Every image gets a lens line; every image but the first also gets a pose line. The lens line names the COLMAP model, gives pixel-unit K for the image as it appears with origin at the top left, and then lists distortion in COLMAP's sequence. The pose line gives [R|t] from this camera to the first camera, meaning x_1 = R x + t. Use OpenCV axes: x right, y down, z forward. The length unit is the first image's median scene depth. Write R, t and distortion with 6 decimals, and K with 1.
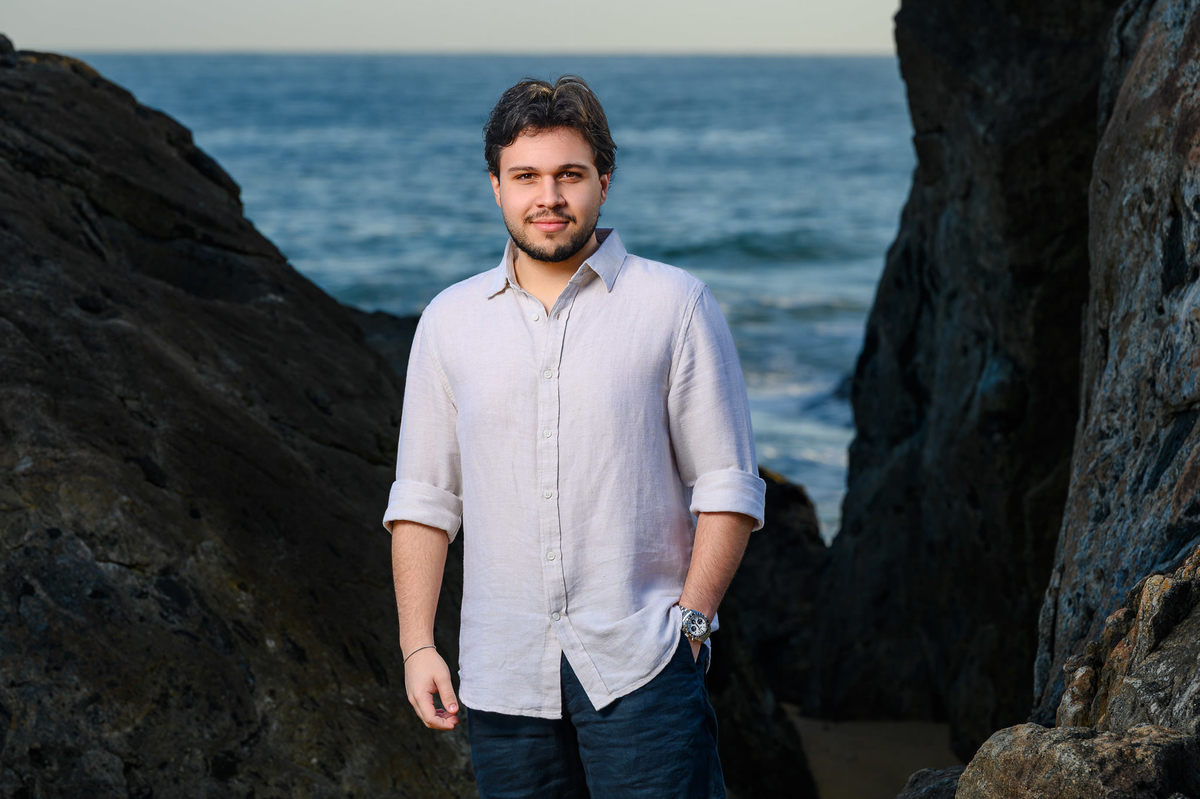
lens RADIAL K [[5083.7, 0, 600.0], [0, 5083.7, 399.5], [0, 0, 1]] dist [0.009442, -1.513838]
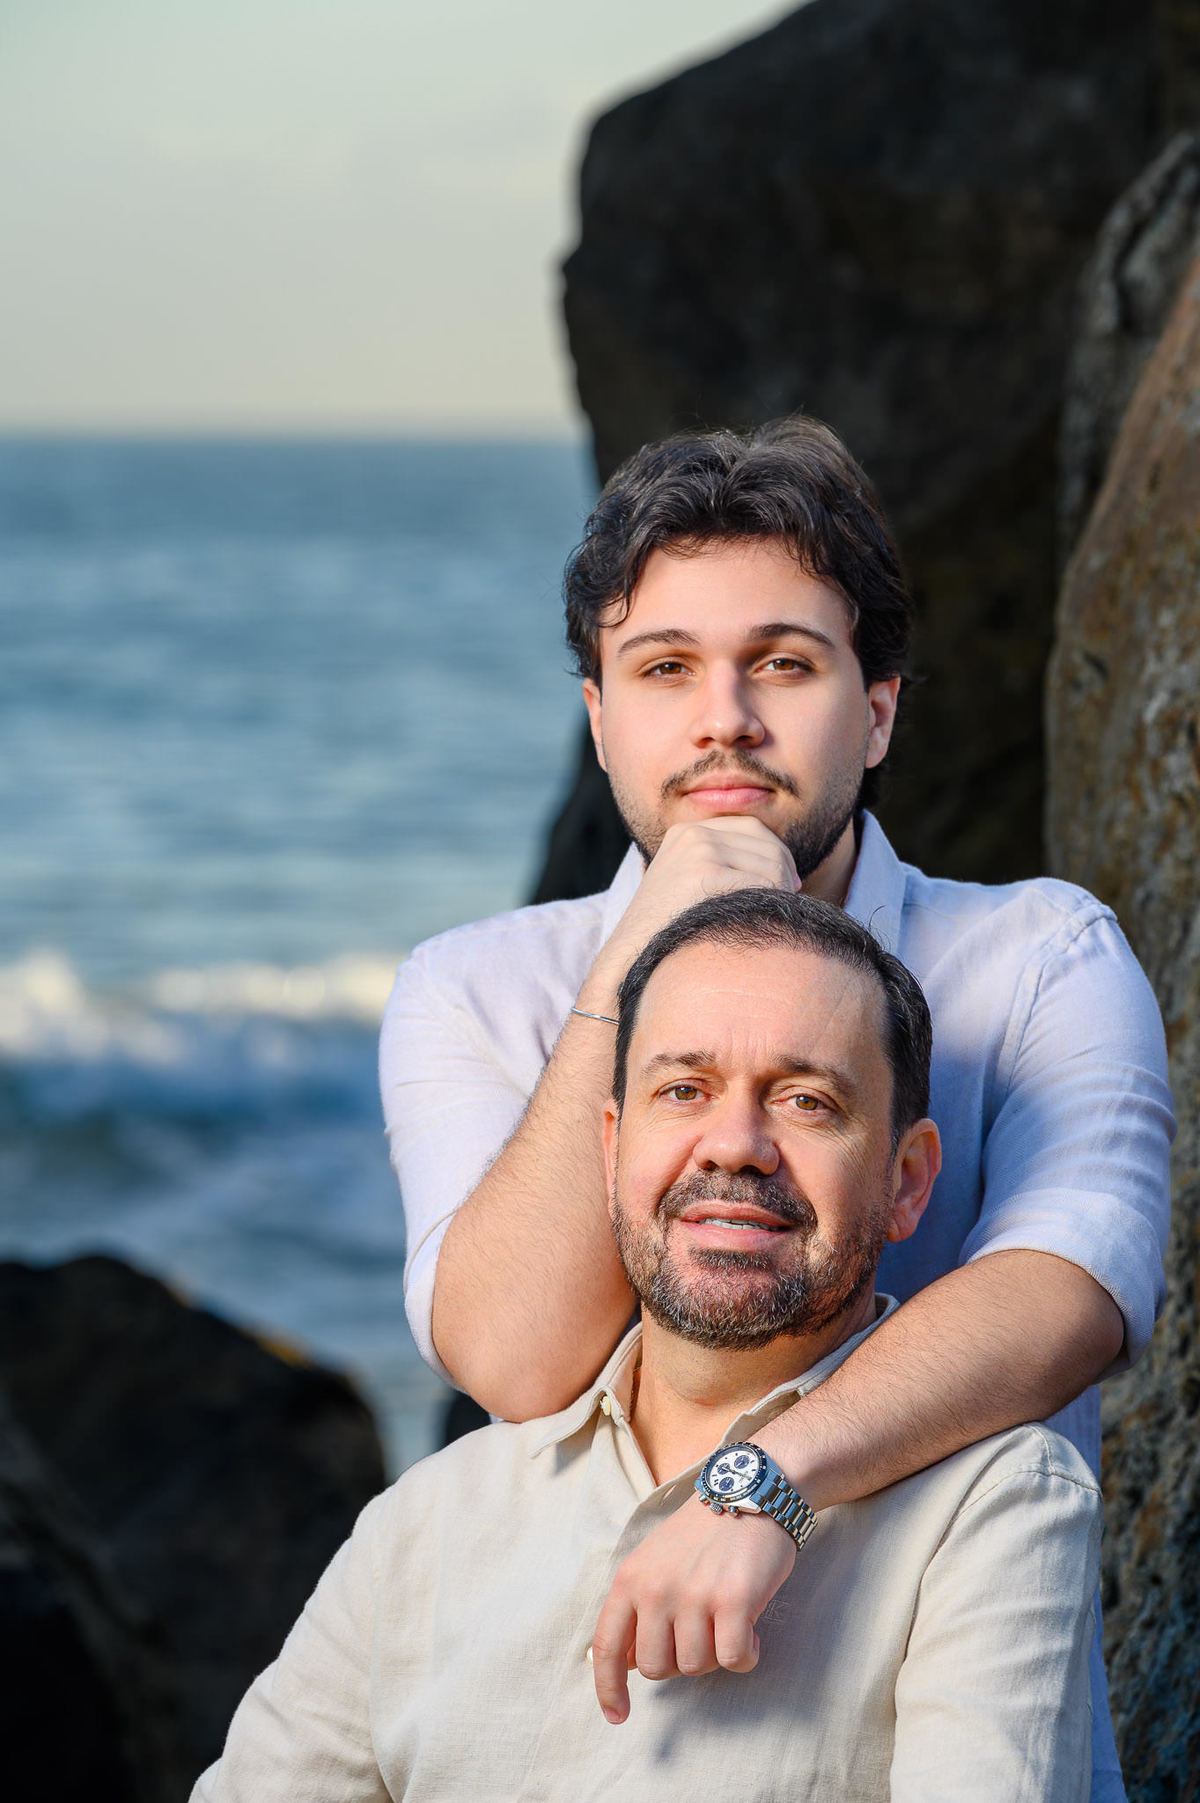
lens RADIAL K [[9672.6, 0, 600.0], [0, 9672.6, 901.5], [0, 0, 1]] dist [0.076845, -3.462480]
pose [[0.998423, -0.000942, 0.056136, 0.025052], [0.001950, 0.999838, -0.017911, -0.012984], [-0.056110, 0.017992, 0.998262, 0.309129]]
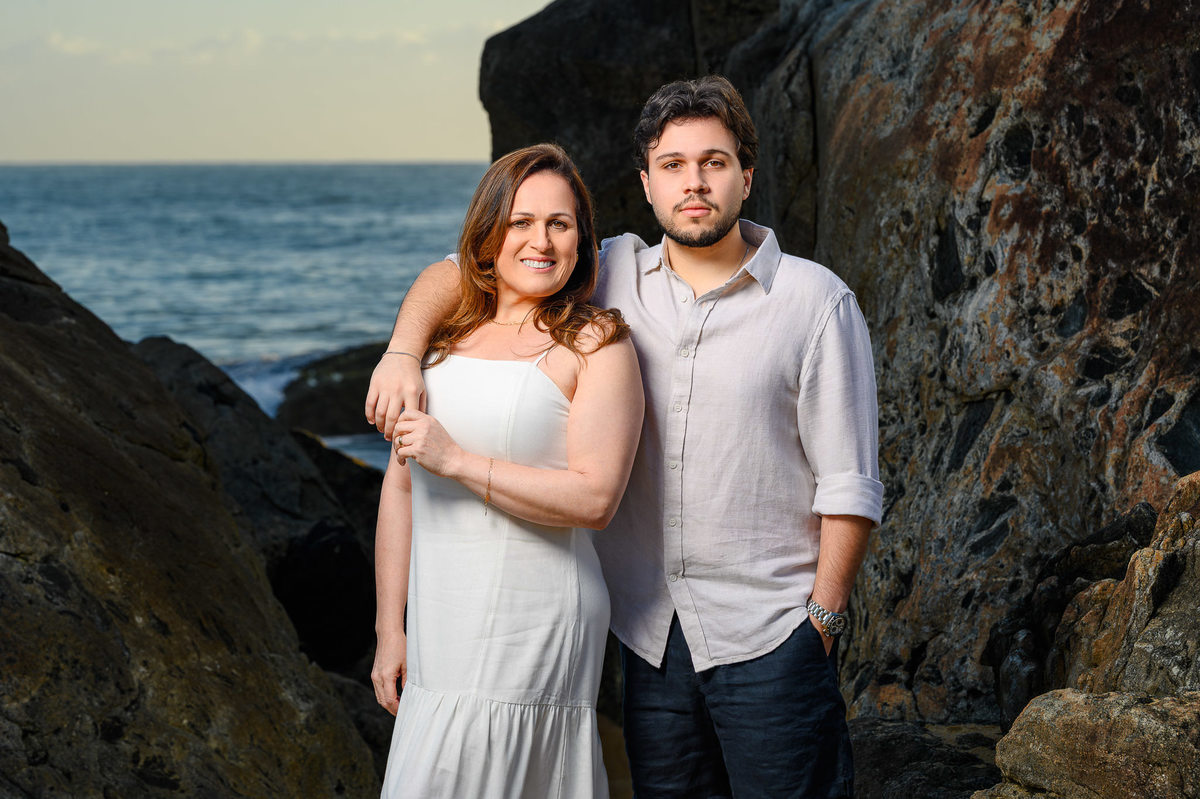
lens RADIAL K [[3640.0, 0, 600.0], [0, 3640.0, 399.5], [0, 0, 1]] dist [-0.112042, 1.563282]
pose [[0.984851, -0.018033, 0.172462, -0.103370], [0.018166, 0.999835, 0.000810, -0.000189], [-0.172448, 0.002336, 0.985016, 0.180174]]
